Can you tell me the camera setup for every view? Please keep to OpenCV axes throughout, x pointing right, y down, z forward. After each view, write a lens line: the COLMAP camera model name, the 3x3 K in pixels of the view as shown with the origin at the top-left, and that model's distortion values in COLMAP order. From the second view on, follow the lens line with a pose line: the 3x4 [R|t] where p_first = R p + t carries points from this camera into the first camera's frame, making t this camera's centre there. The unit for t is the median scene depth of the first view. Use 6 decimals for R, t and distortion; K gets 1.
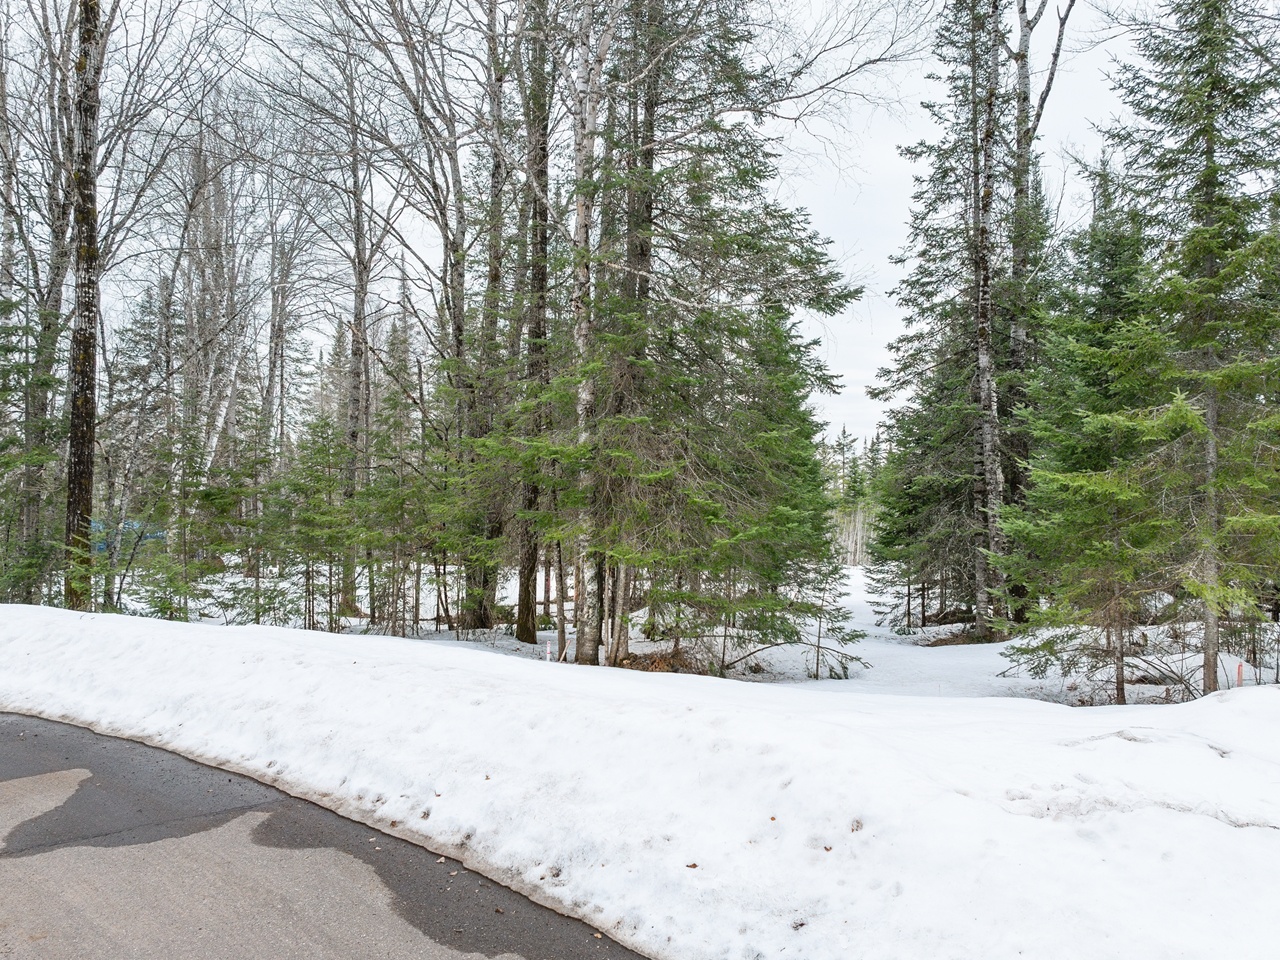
lens RADIAL K [[1002.0, 0, 647.4], [0, 1002.0, 527.3], [0, 0, 1]] dist [-0.008840, 0.002785]
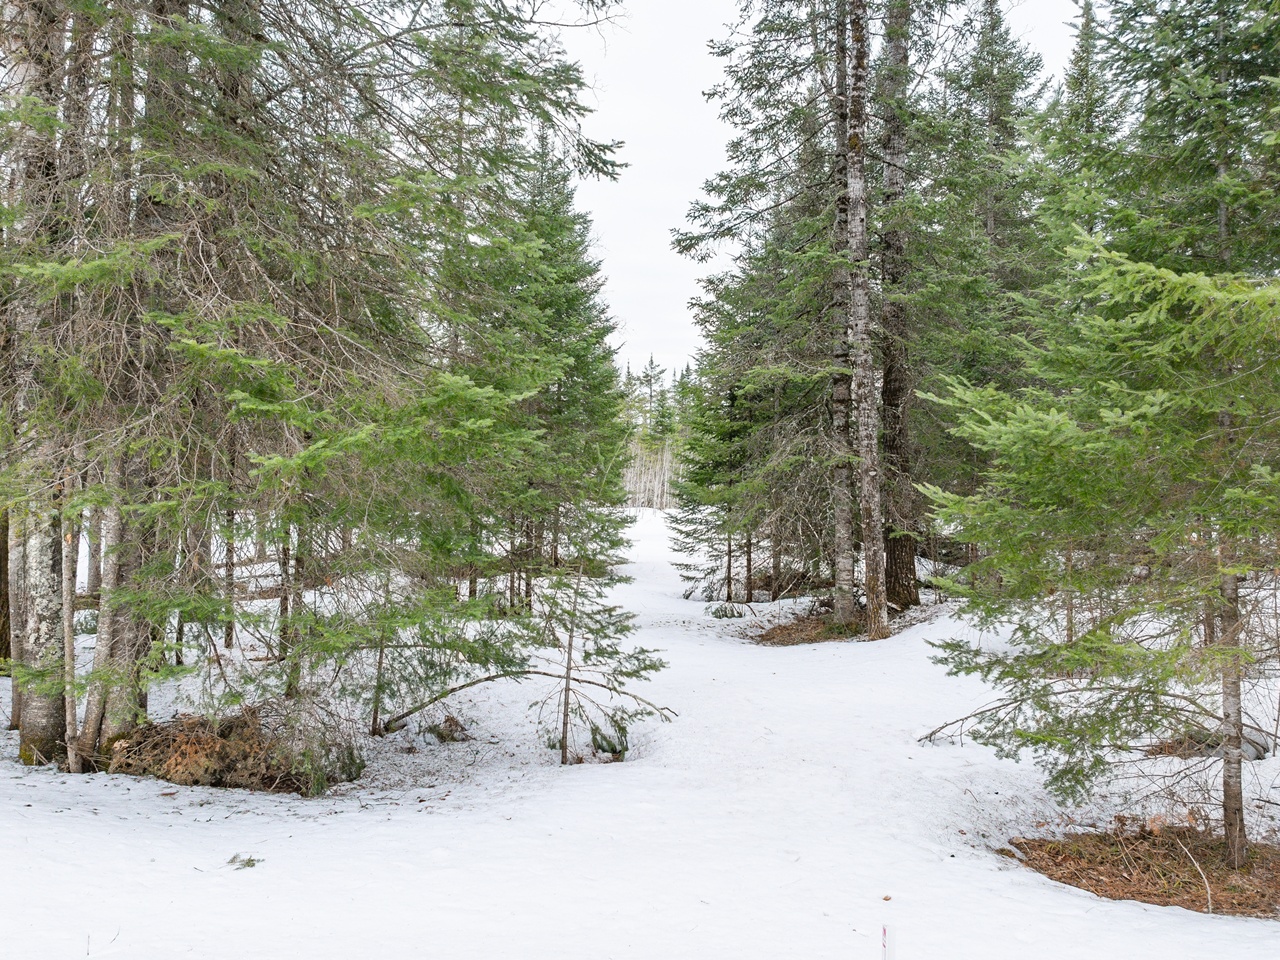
lens RADIAL K [[1002.0, 0, 647.4], [0, 1002.0, 527.3], [0, 0, 1]] dist [-0.008840, 0.002785]
pose [[0.982568, -0.005084, 0.185833, 0.077553], [-0.005625, 0.998355, 0.057057, 0.009019], [-0.185817, -0.057108, 0.980923, 0.339843]]
